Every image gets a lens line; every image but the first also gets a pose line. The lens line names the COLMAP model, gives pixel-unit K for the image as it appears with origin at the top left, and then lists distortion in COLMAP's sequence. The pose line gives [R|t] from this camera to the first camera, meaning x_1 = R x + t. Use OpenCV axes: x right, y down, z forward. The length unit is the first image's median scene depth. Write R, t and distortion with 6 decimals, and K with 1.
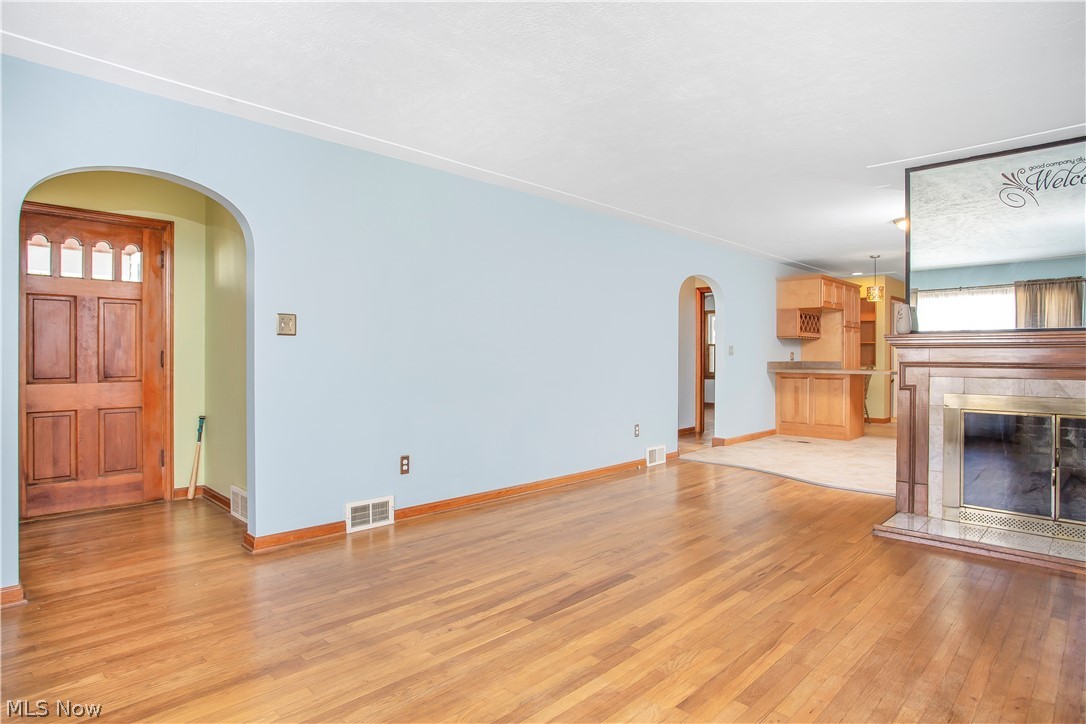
lens RADIAL K [[601.2, 0, 551.0], [0, 601.2, 351.7], [0, 0, 1]] dist [-0.026427, 0.006016]
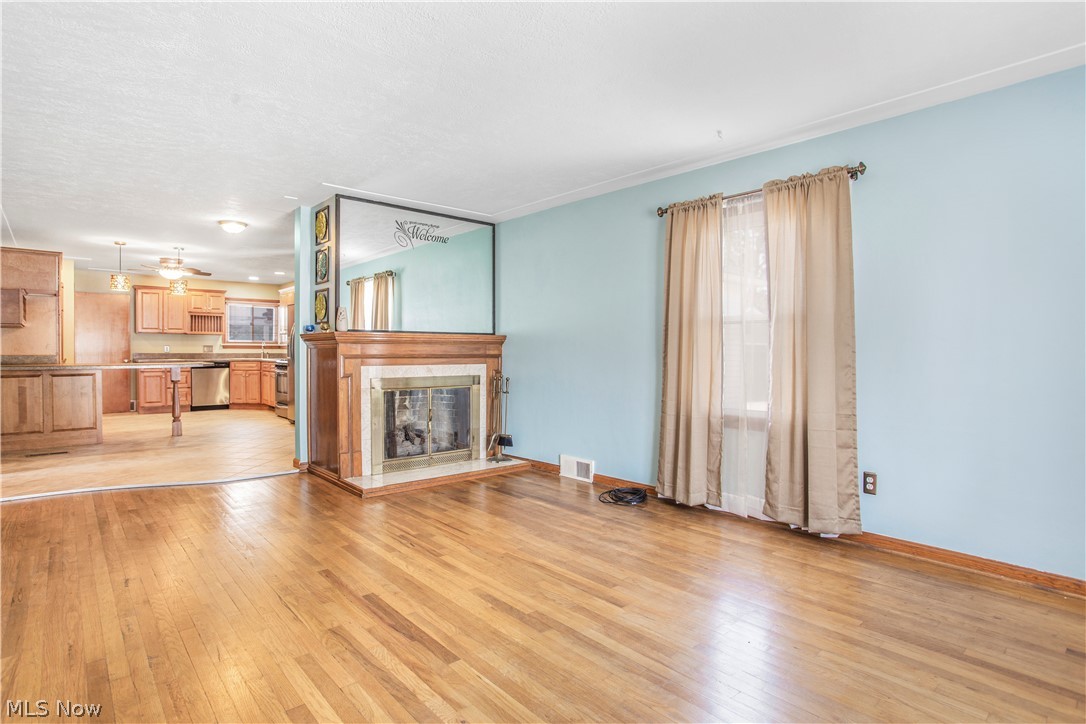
lens RADIAL K [[560.4, 0, 540.0], [0, 560.4, 364.2], [0, 0, 1]] dist [-0.028253, 0.005545]
pose [[0.077560, -0.027864, 0.996598, -0.741553], [-0.014390, 0.999474, 0.029064, -0.002969], [-0.996884, -0.016595, 0.077119, 0.754361]]
